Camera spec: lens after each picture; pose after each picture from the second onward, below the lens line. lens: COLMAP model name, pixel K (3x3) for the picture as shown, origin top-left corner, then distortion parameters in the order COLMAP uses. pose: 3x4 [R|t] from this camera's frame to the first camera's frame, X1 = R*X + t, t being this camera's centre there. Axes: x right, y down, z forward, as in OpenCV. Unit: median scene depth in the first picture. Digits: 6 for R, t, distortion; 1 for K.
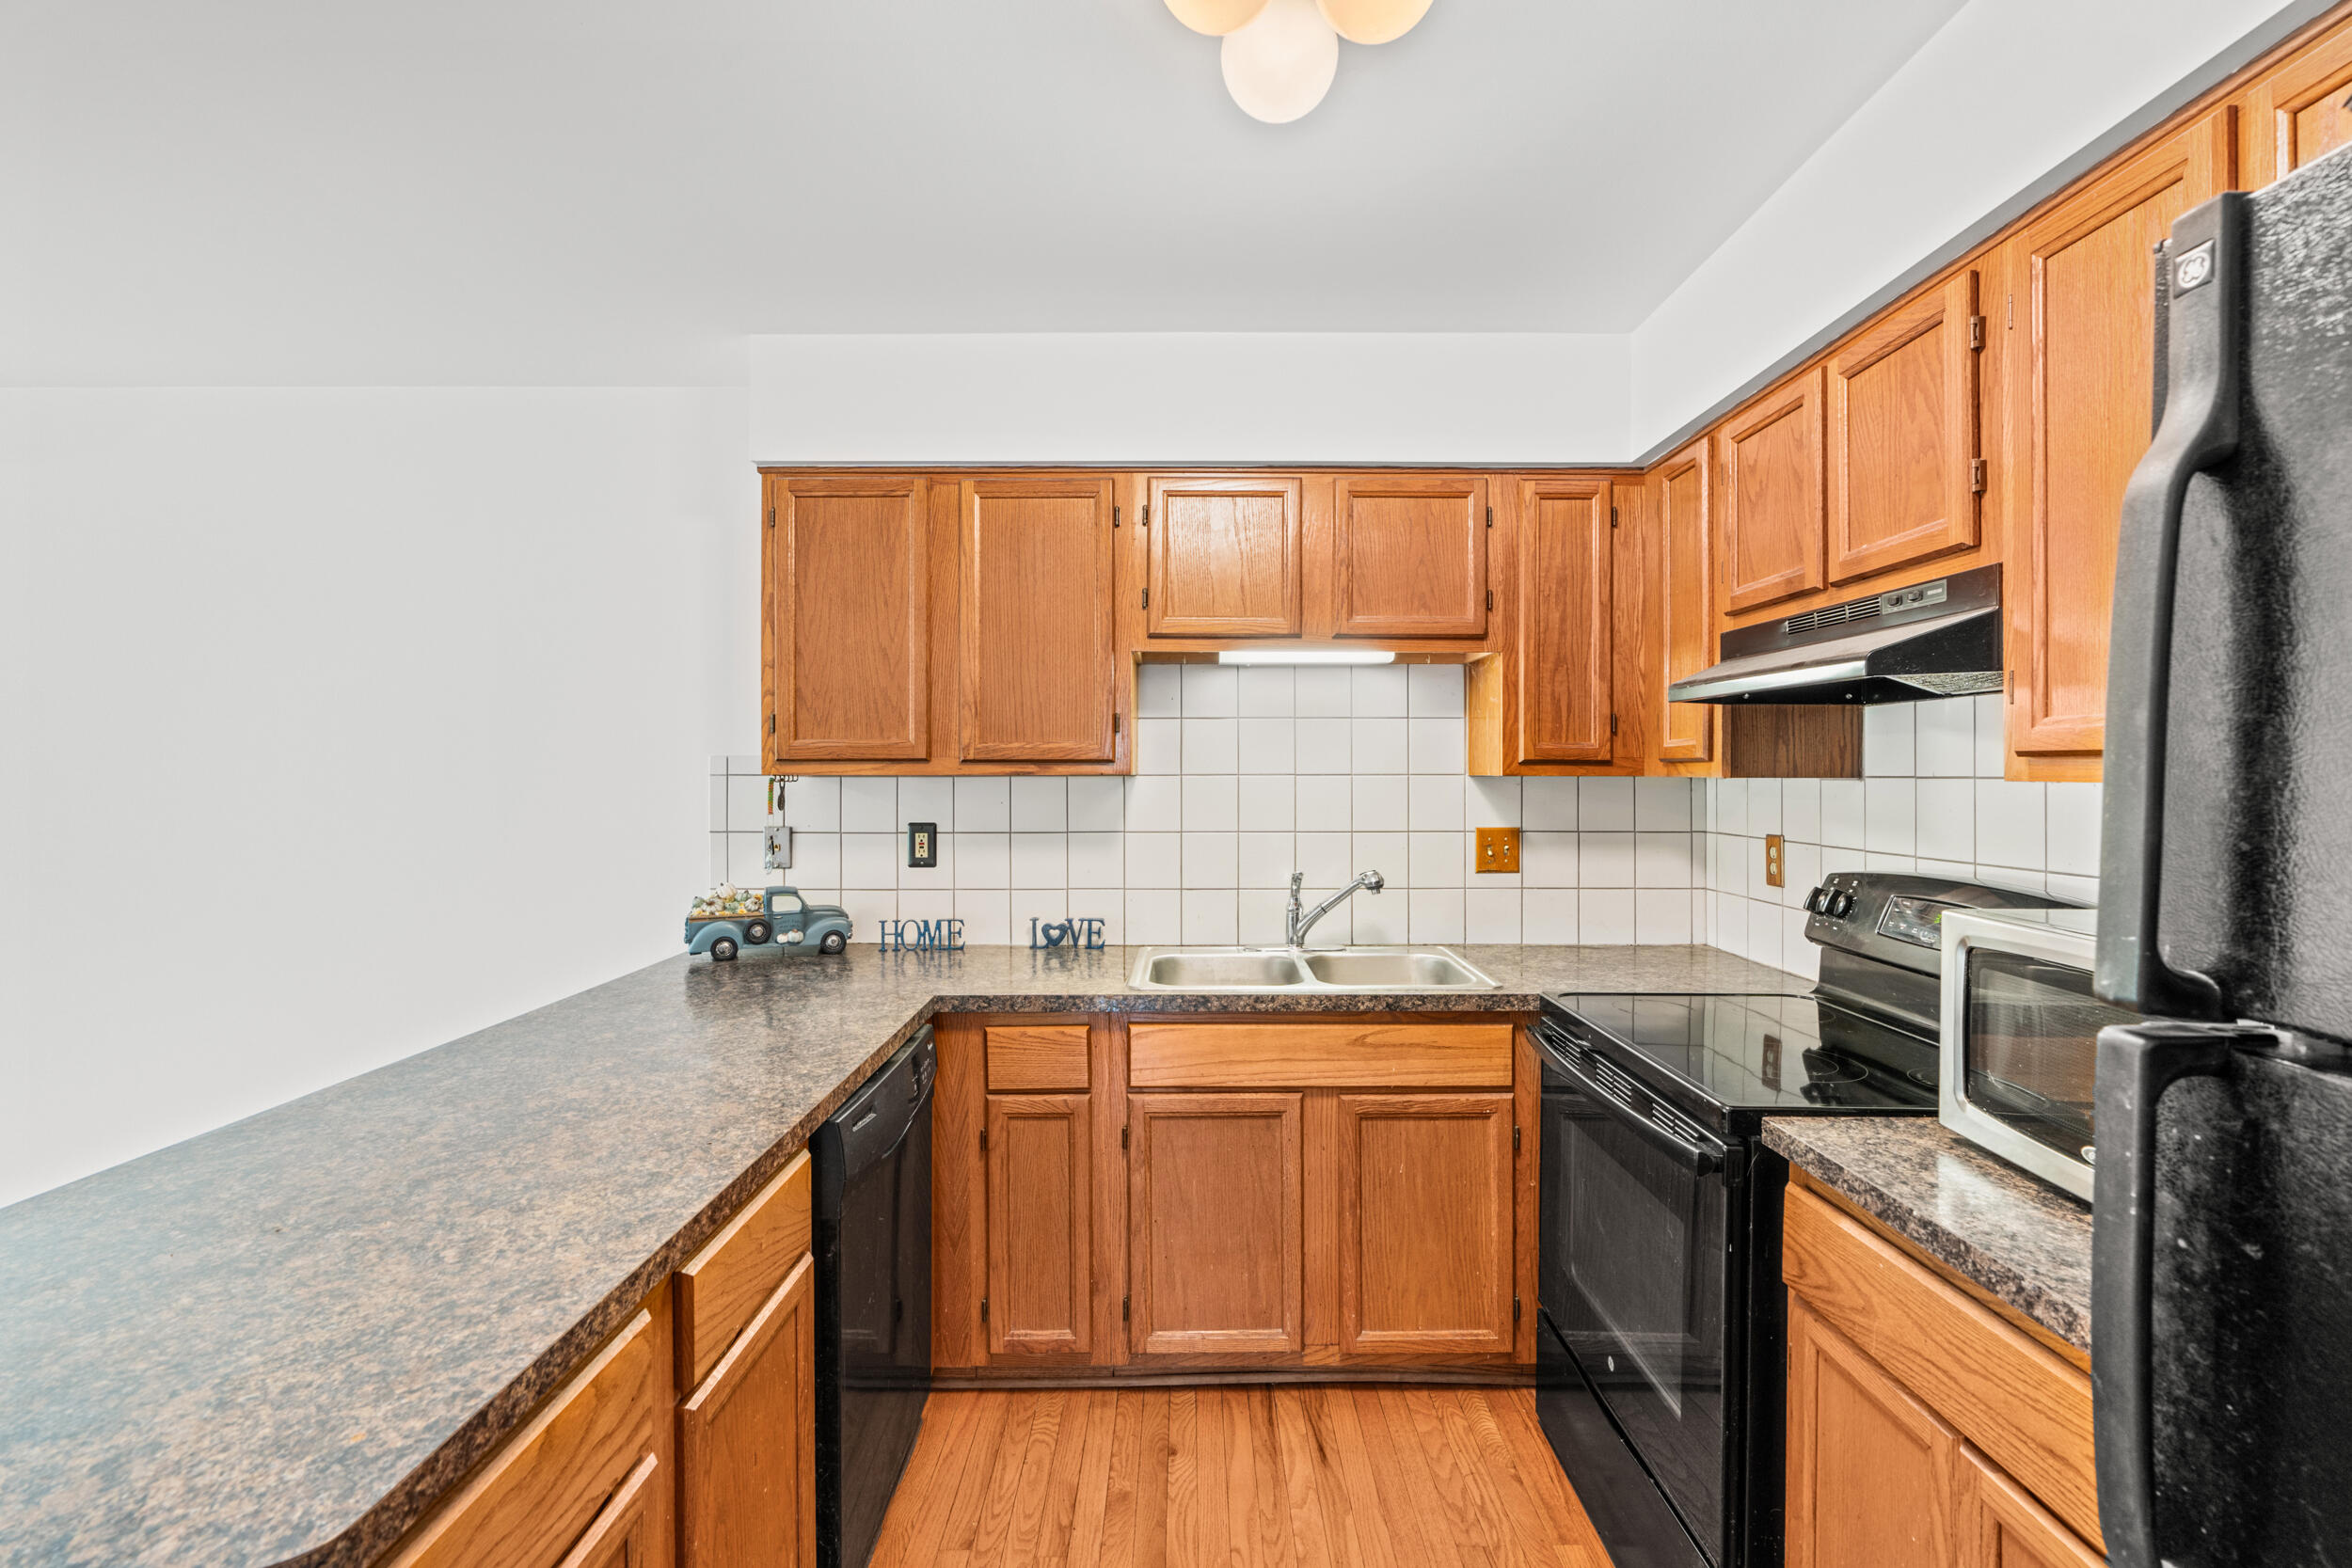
lens RADIAL K [[1048.0, 0, 1189.1], [0, 1048.0, 774.3], [0, 0, 1]] dist [-0.007423, -0.000055]
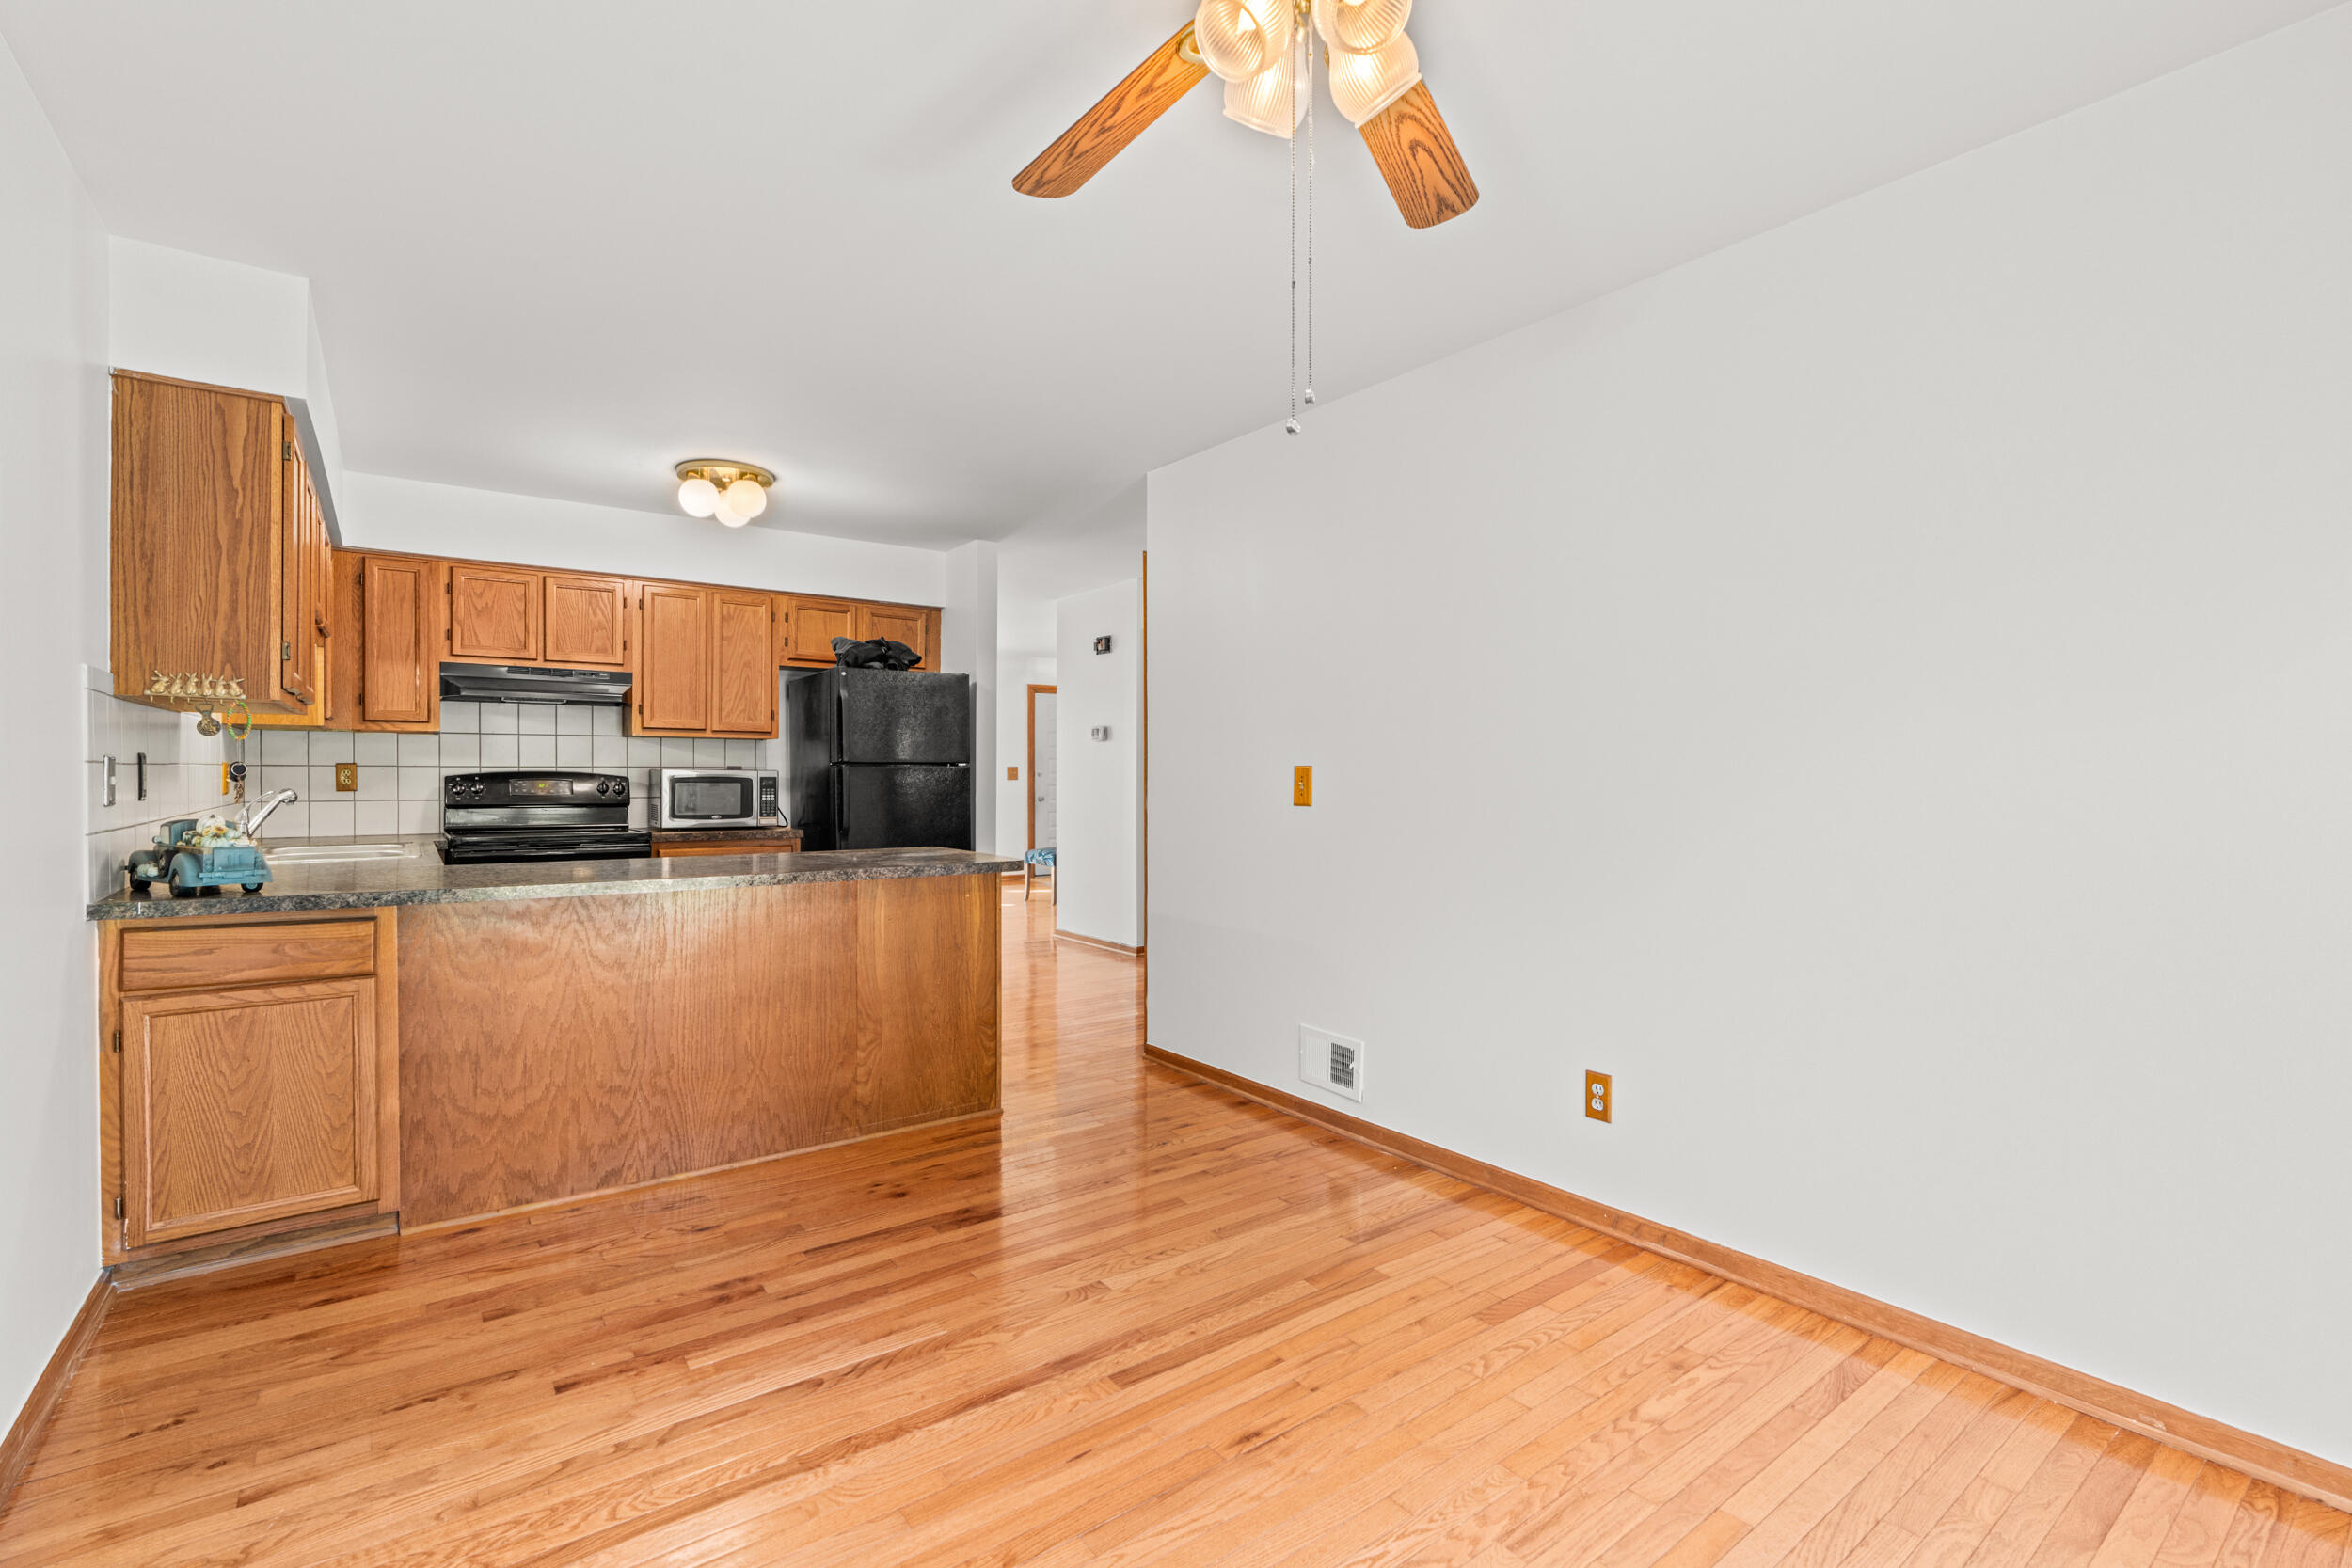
lens RADIAL K [[1048.0, 0, 1188.5], [0, 1048.0, 781.7], [0, 0, 1]] dist [-0.007423, -0.000055]
pose [[-0.579367, -0.004349, 0.815055, -1.753604], [-0.001392, 0.999990, 0.004346, 0.079505], [-0.815066, 0.001383, -0.579367, 0.846194]]
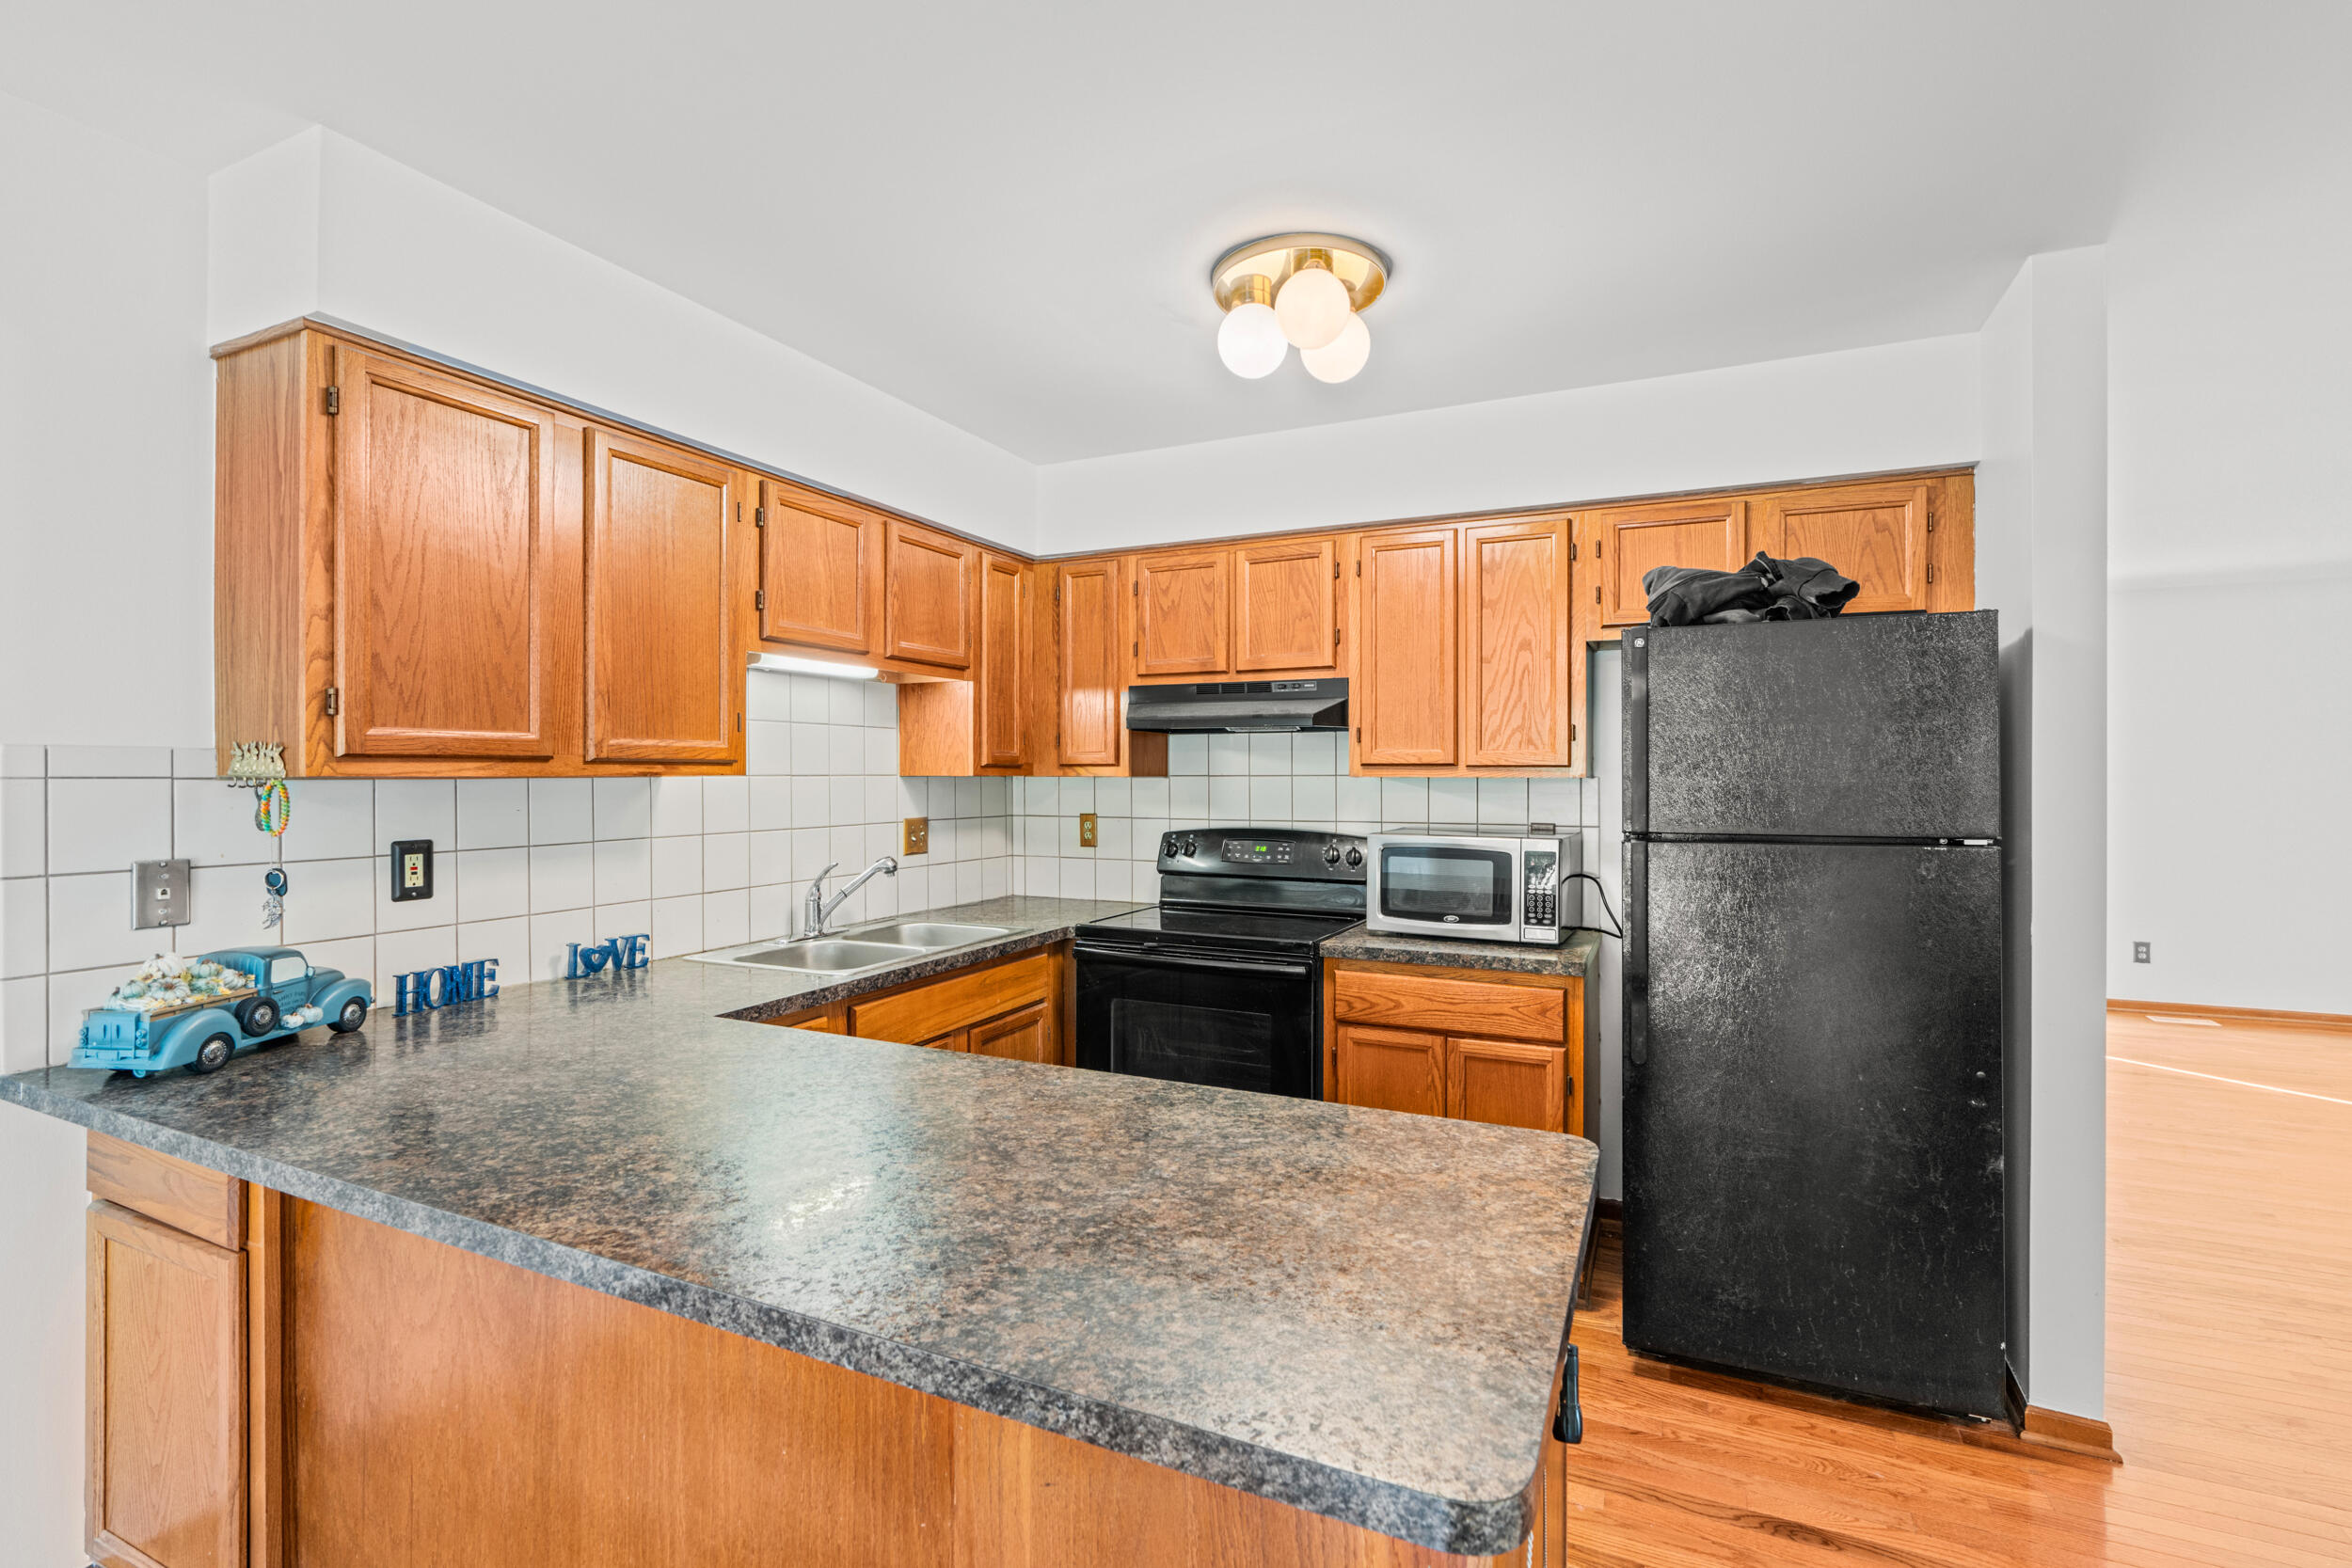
lens RADIAL K [[1048.0, 0, 1188.5], [0, 1048.0, 777.9], [0, 0, 1]] dist [-0.007423, -0.000055]
pose [[0.427764, -0.003969, 0.903882, -0.768942], [0.001513, 0.999992, 0.003675, -0.000406], [-0.903889, -0.000205, 0.427767, 0.200298]]
